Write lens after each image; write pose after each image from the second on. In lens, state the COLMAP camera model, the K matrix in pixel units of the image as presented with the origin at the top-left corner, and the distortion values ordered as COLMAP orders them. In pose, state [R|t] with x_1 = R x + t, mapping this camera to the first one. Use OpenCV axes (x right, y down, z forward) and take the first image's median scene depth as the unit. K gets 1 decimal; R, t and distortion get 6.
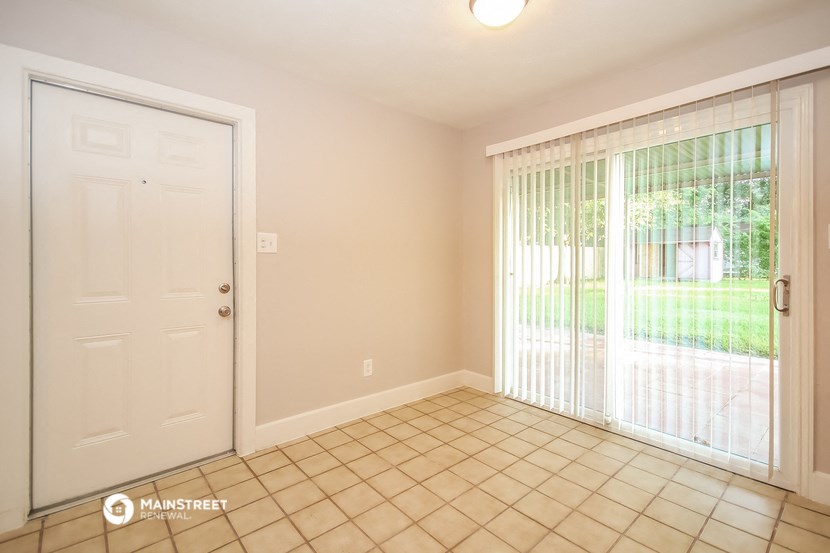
lens RADIAL K [[357.2, 0, 417.3], [0, 357.2, 270.0], [0, 0, 1]] dist [-0.013800, -0.000604]
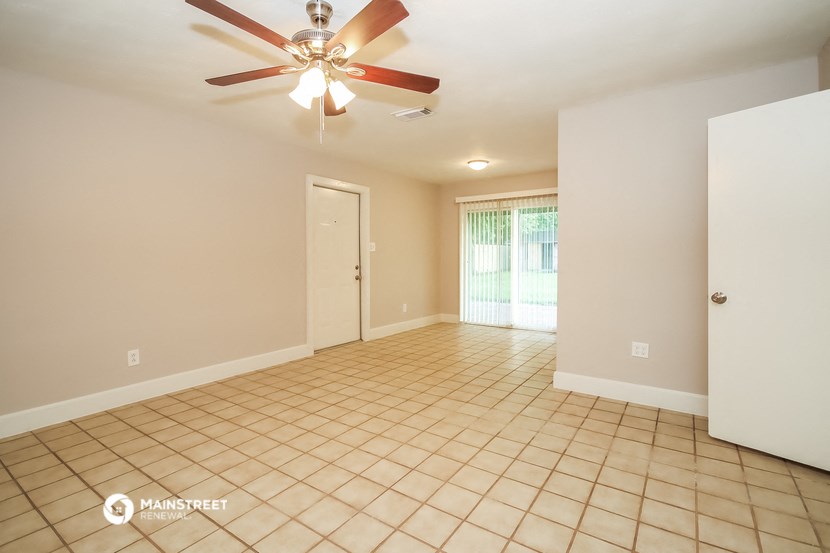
lens RADIAL K [[399.2, 0, 416.6], [0, 399.2, 269.7], [0, 0, 1]] dist [0.002203, 0.000331]
pose [[0.967136, -0.005991, 0.254189, -0.639365], [0.002694, 0.999908, 0.013315, 0.025827], [-0.254245, -0.012193, 0.967063, -1.195926]]
